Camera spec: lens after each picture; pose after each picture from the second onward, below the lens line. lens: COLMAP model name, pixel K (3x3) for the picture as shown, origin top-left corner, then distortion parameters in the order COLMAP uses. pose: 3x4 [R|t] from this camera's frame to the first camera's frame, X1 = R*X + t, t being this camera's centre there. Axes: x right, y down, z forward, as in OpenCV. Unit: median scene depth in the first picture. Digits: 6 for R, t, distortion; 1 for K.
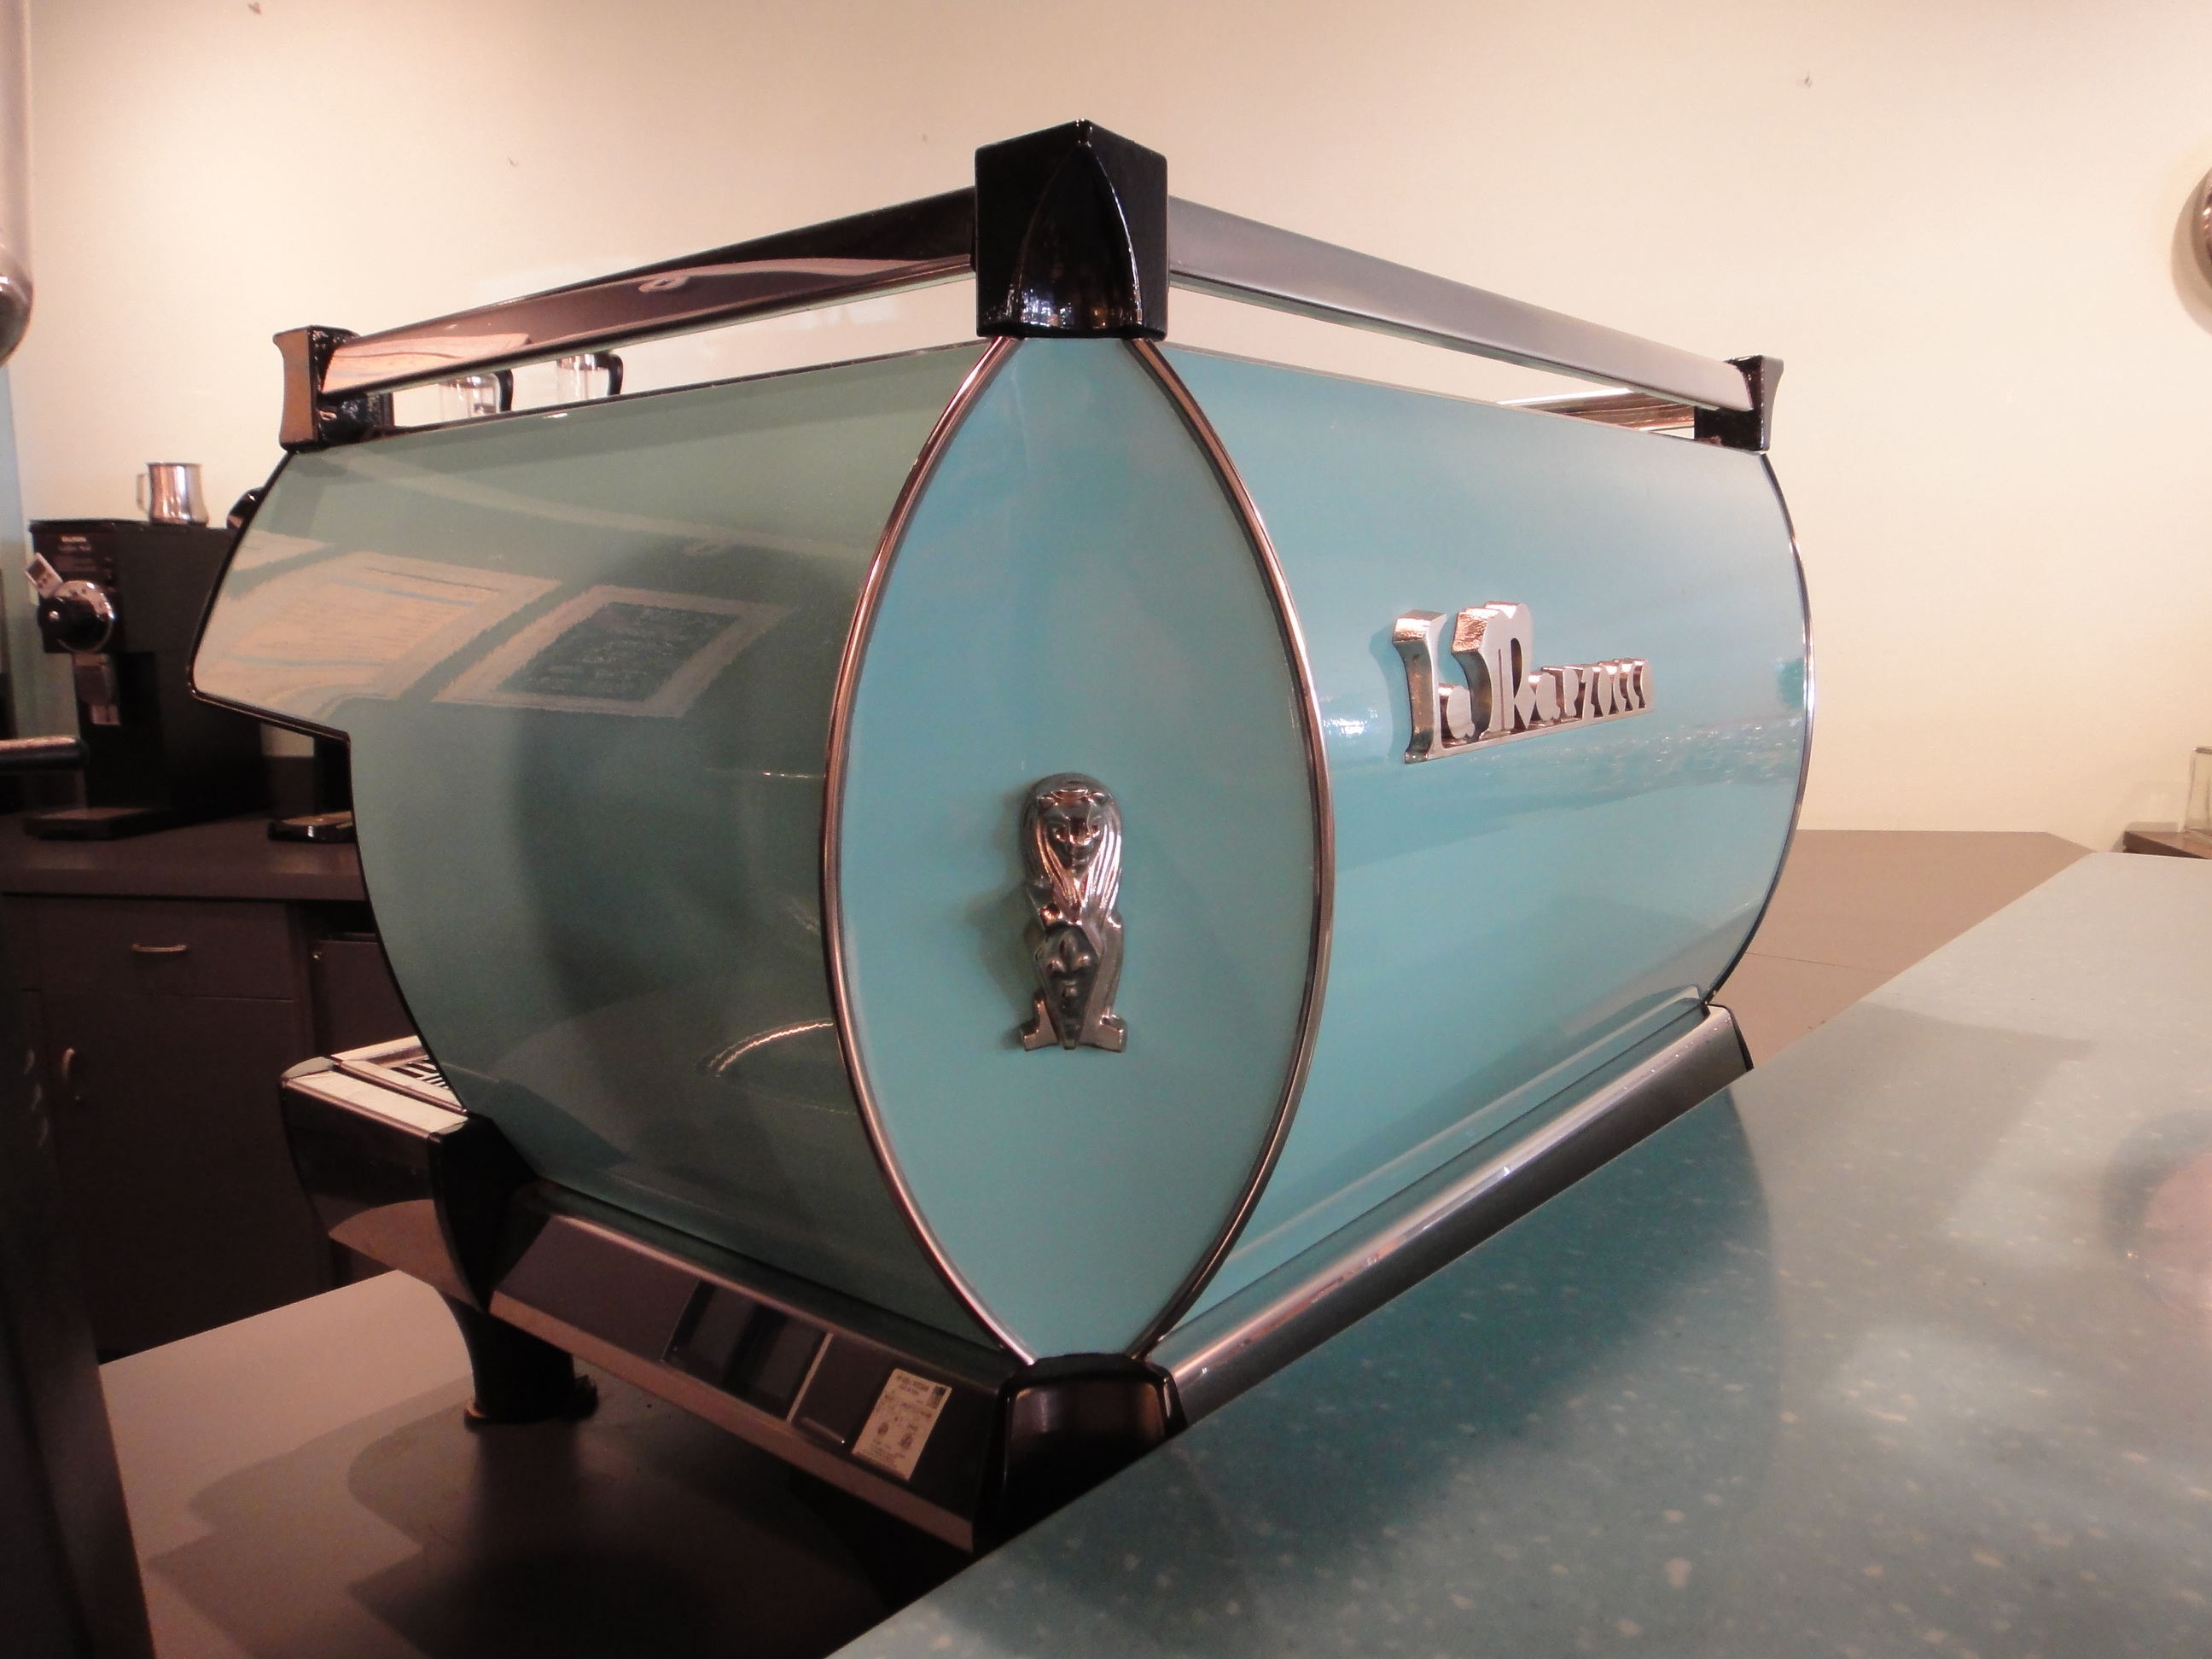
lens RADIAL K [[1597.2, 0, 1100.2], [0, 1597.2, 866.4], [0, 0, 1]] dist [0.001015, 0.001531]
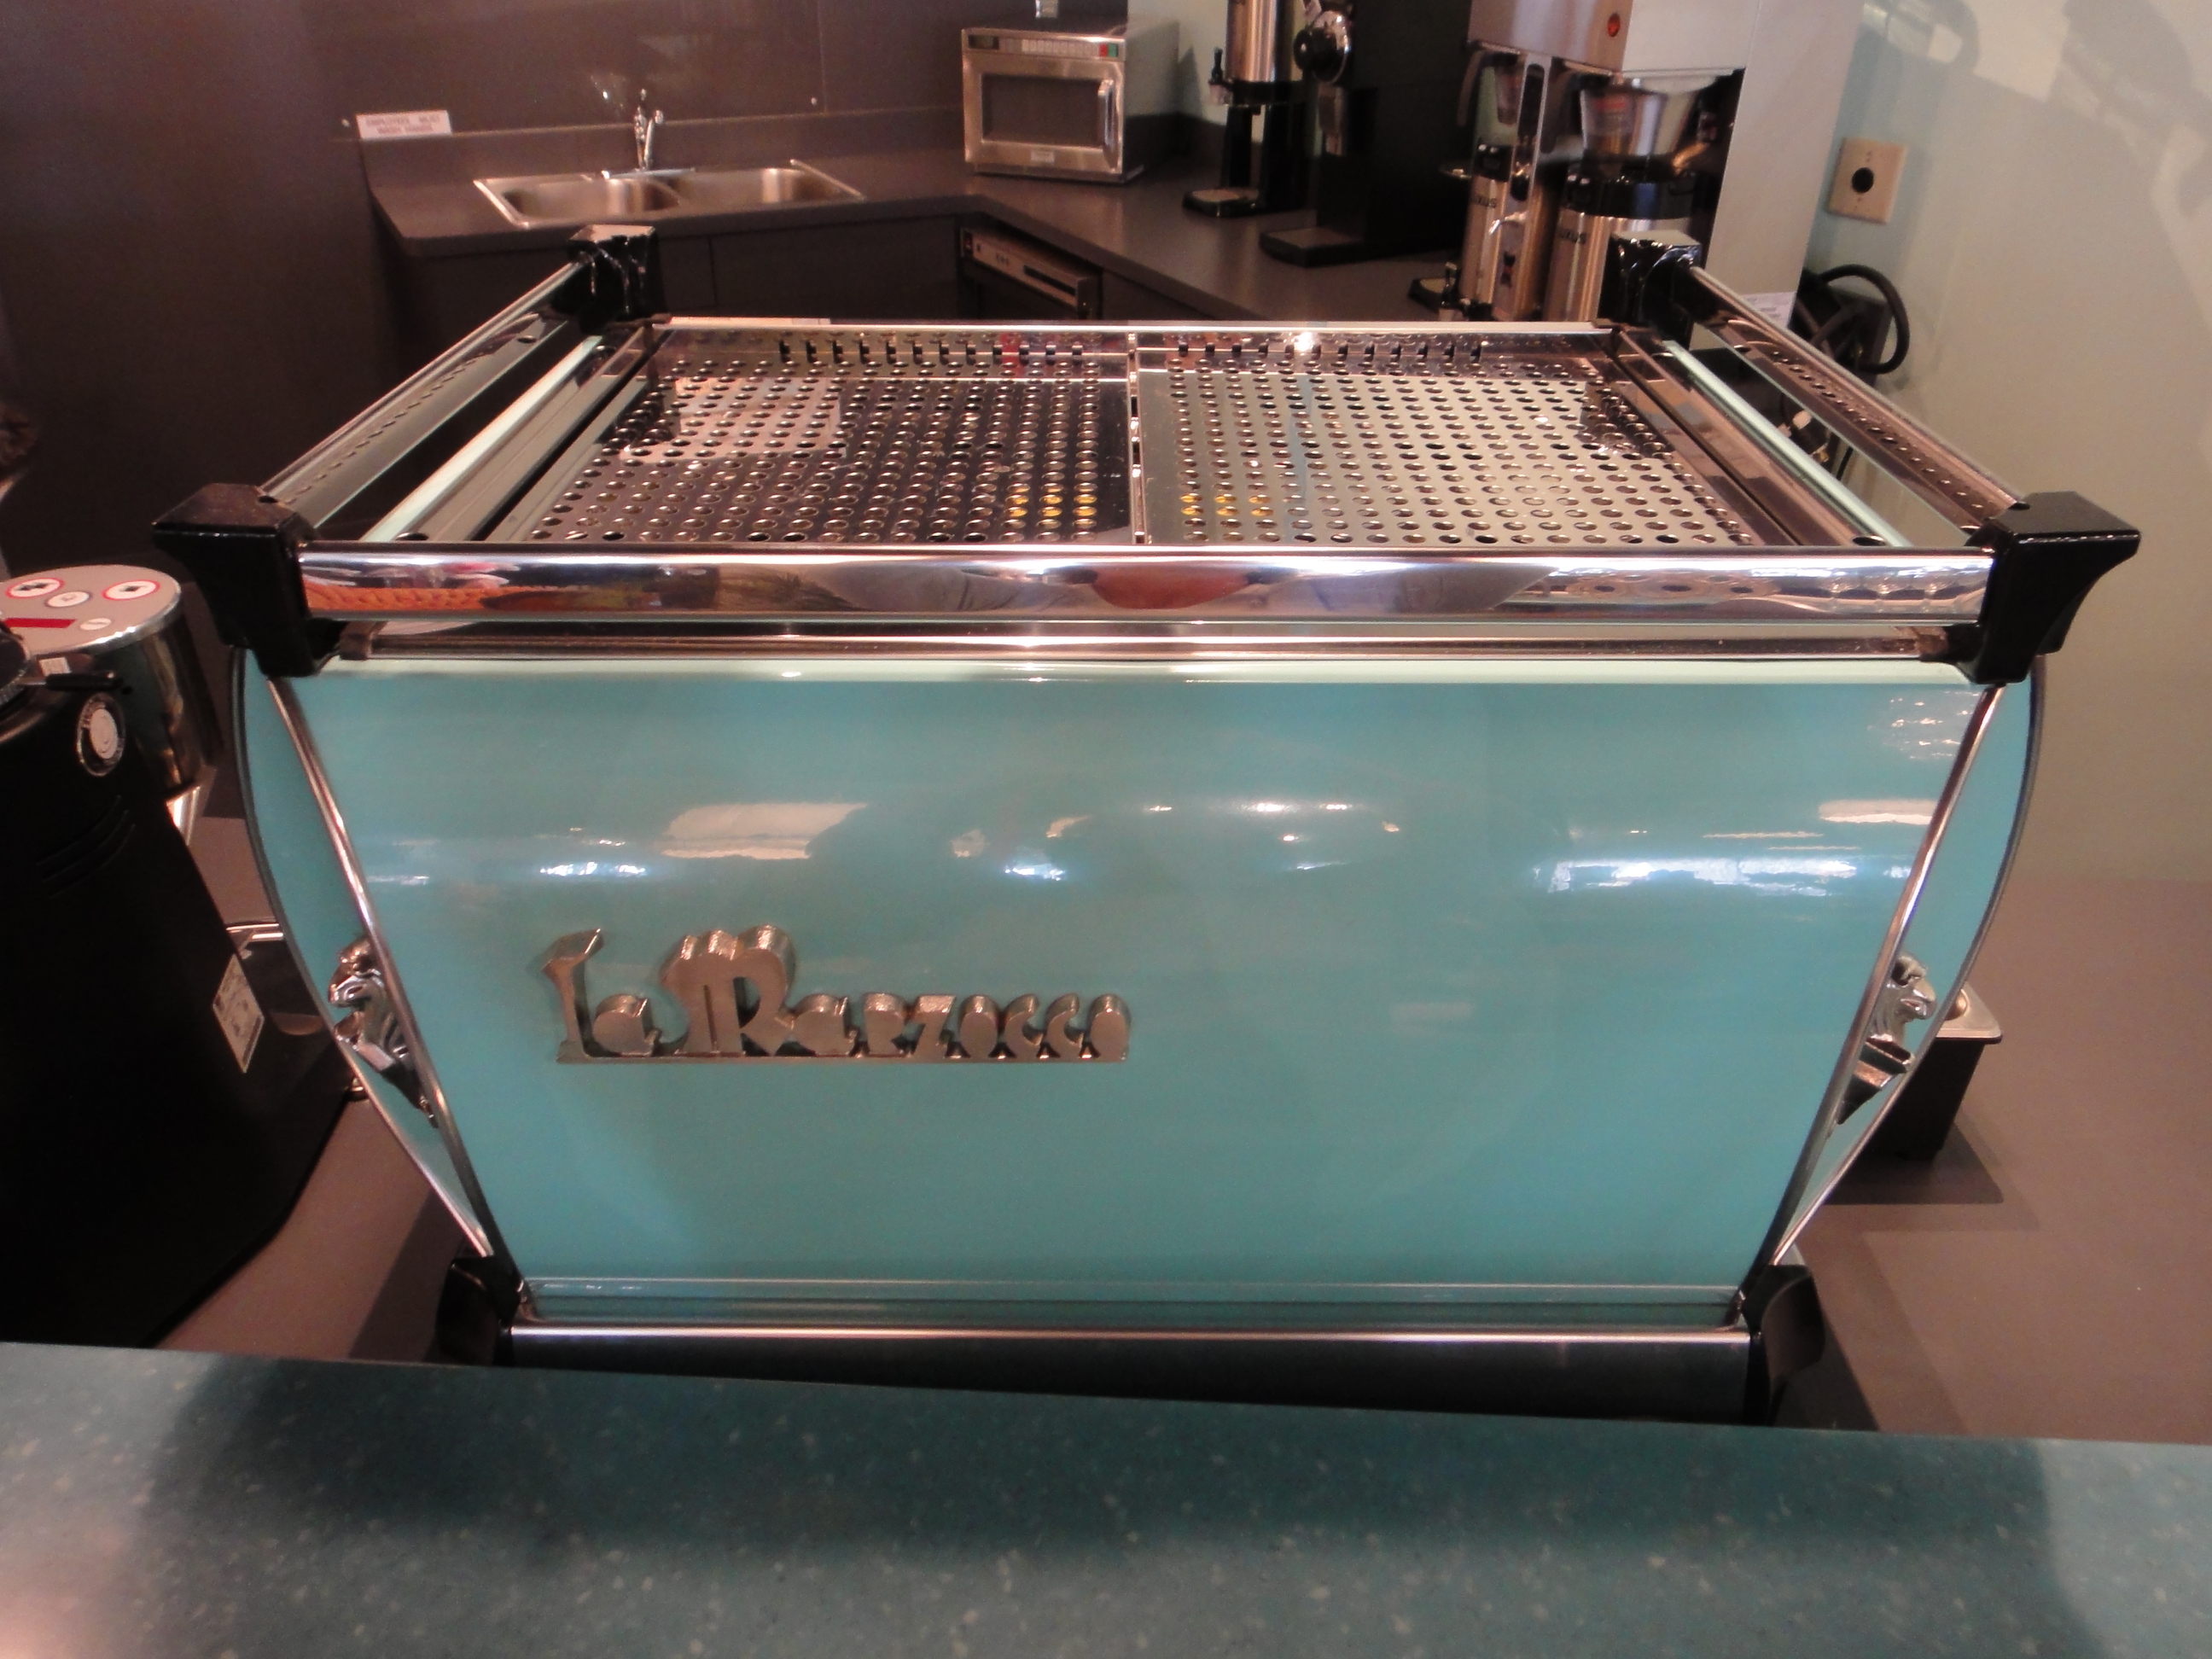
lens RADIAL K [[1592.0, 0, 1106.0], [0, 1592.0, 829.5], [0, 0, 1]] dist [-0.002572, -0.001714]
pose [[0.613446, 0.433771, -0.659944, 0.874033], [-0.142295, 0.882685, 0.447906, -0.605388], [0.776811, -0.180859, 0.603203, 0.525335]]
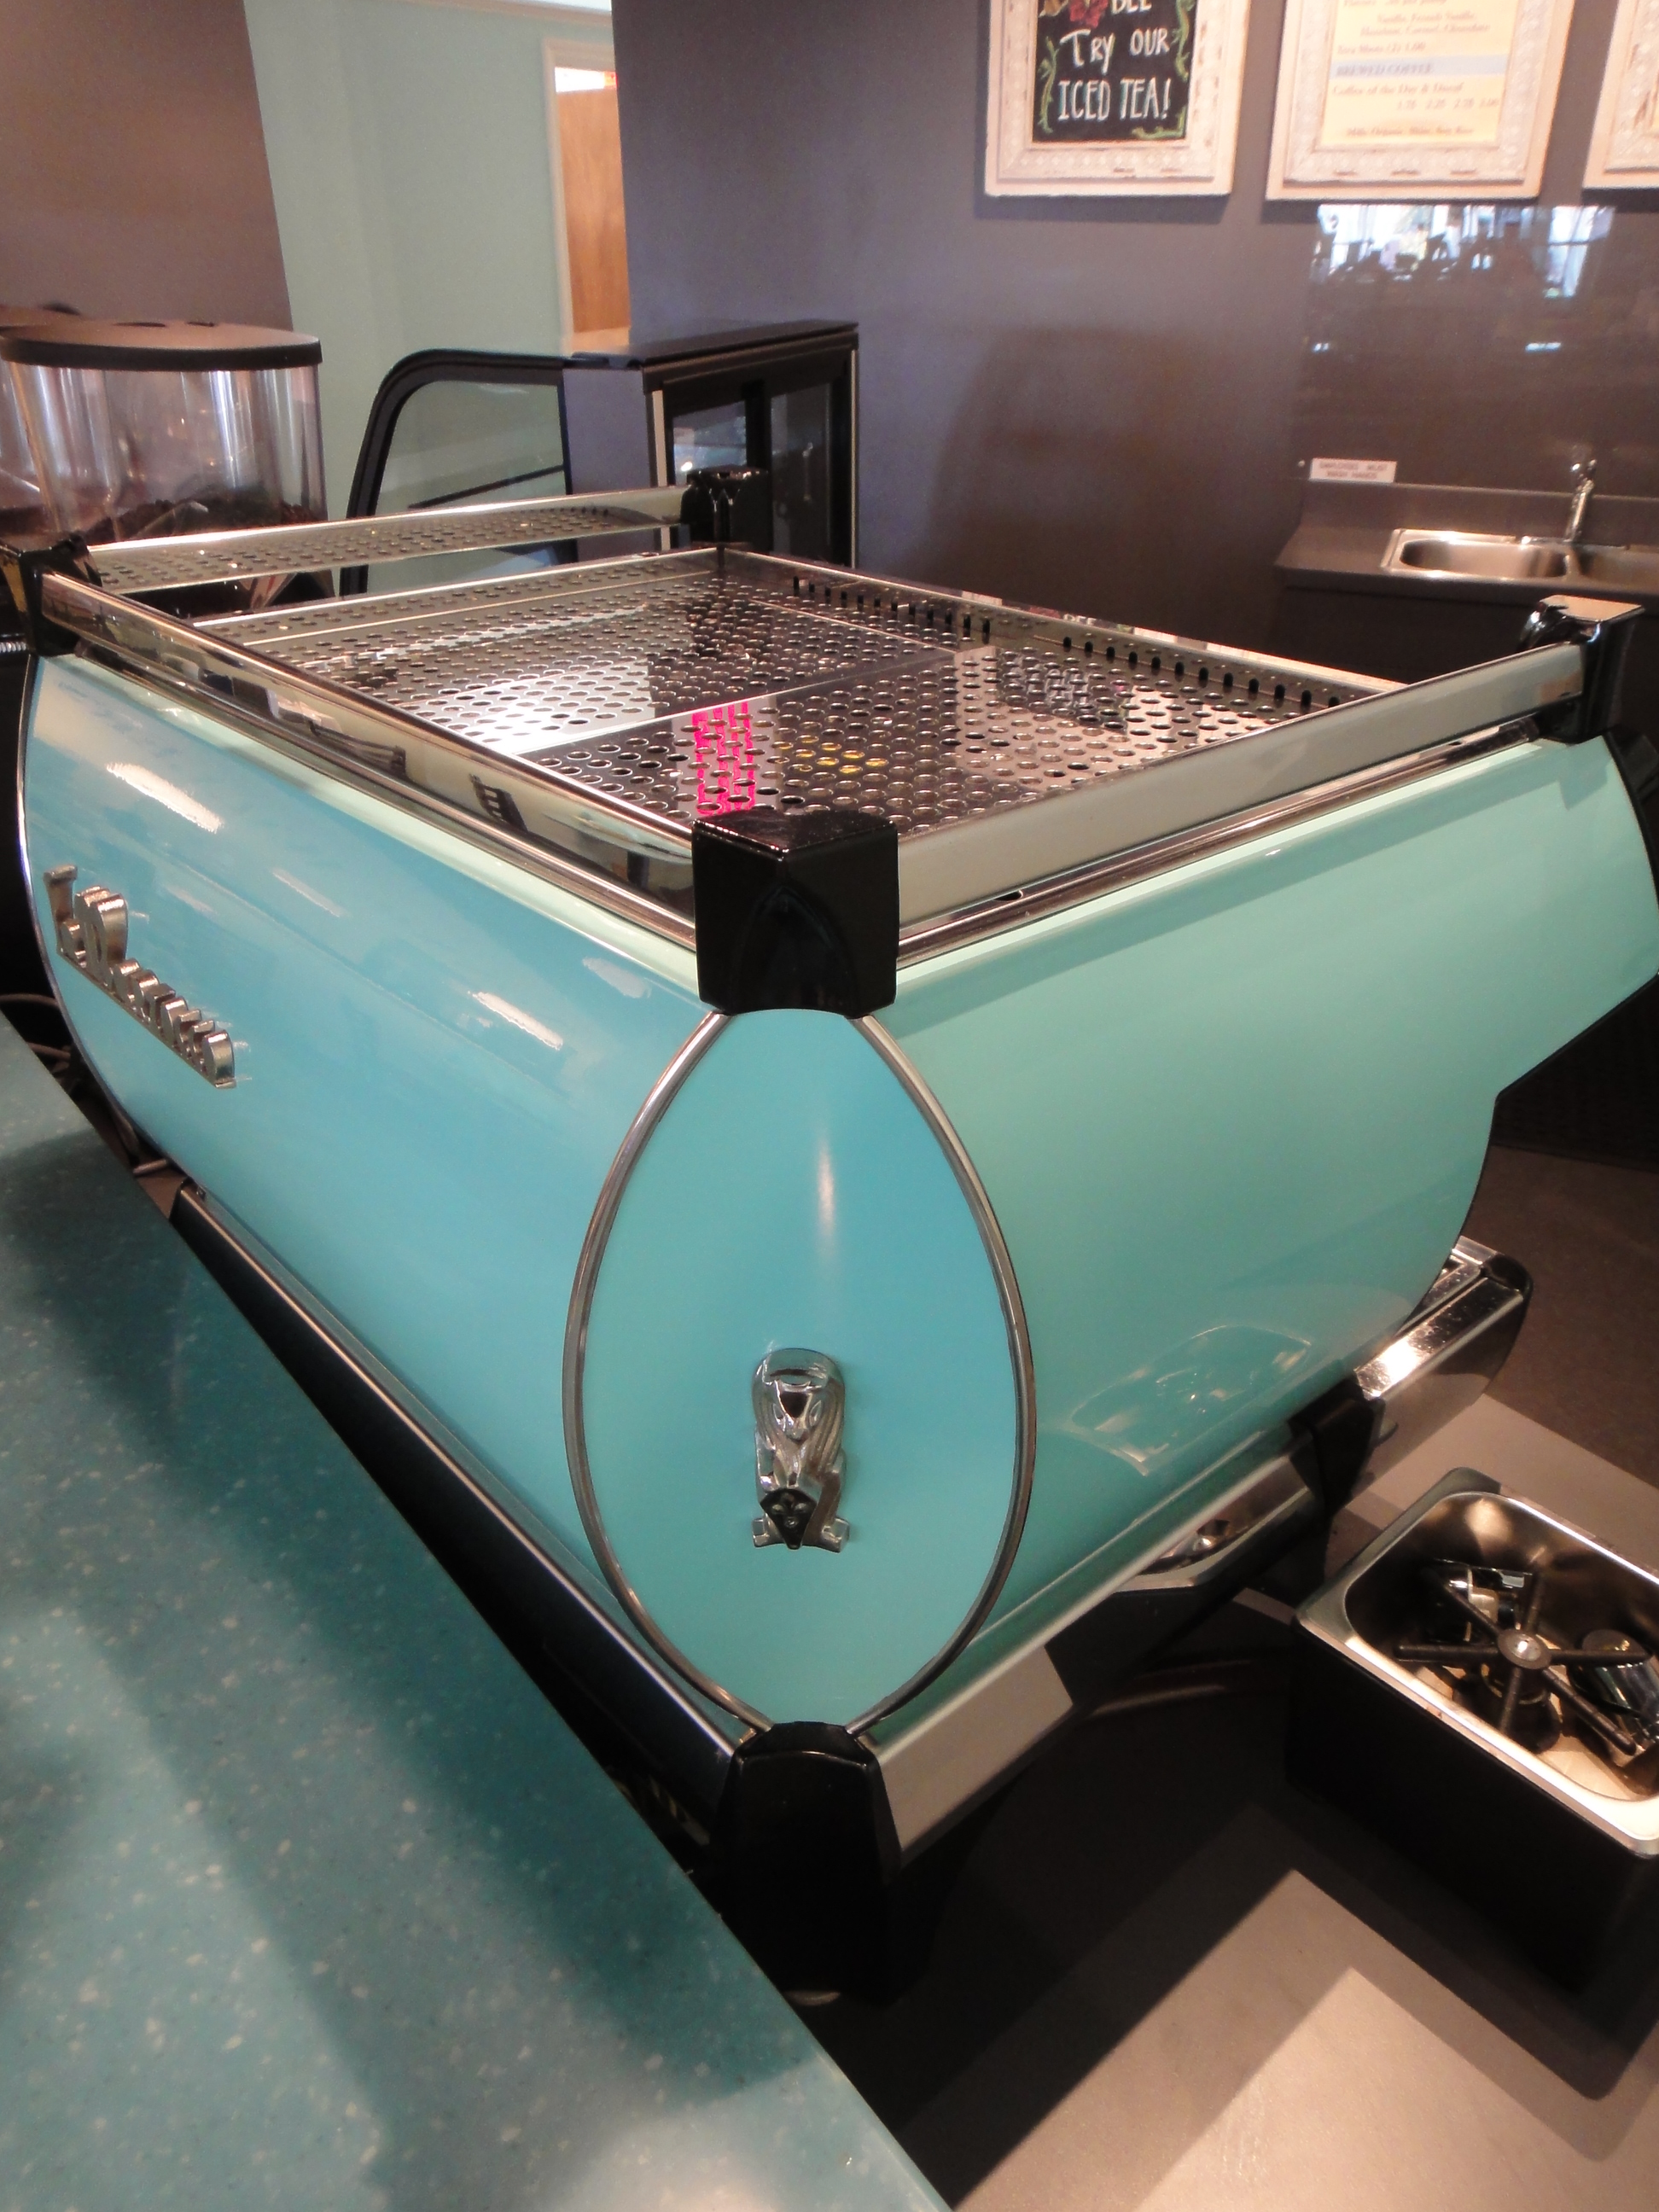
lens RADIAL K [[1605.6, 0, 839.4], [0, 1605.6, 1121.9], [0, 0, 1]] dist [-0.000324, -0.000229]
pose [[-0.181540, 0.491297, -0.851863, 1.198616], [-0.153166, 0.841558, 0.517995, -0.694453], [0.971382, 0.224514, -0.077526, 1.526913]]
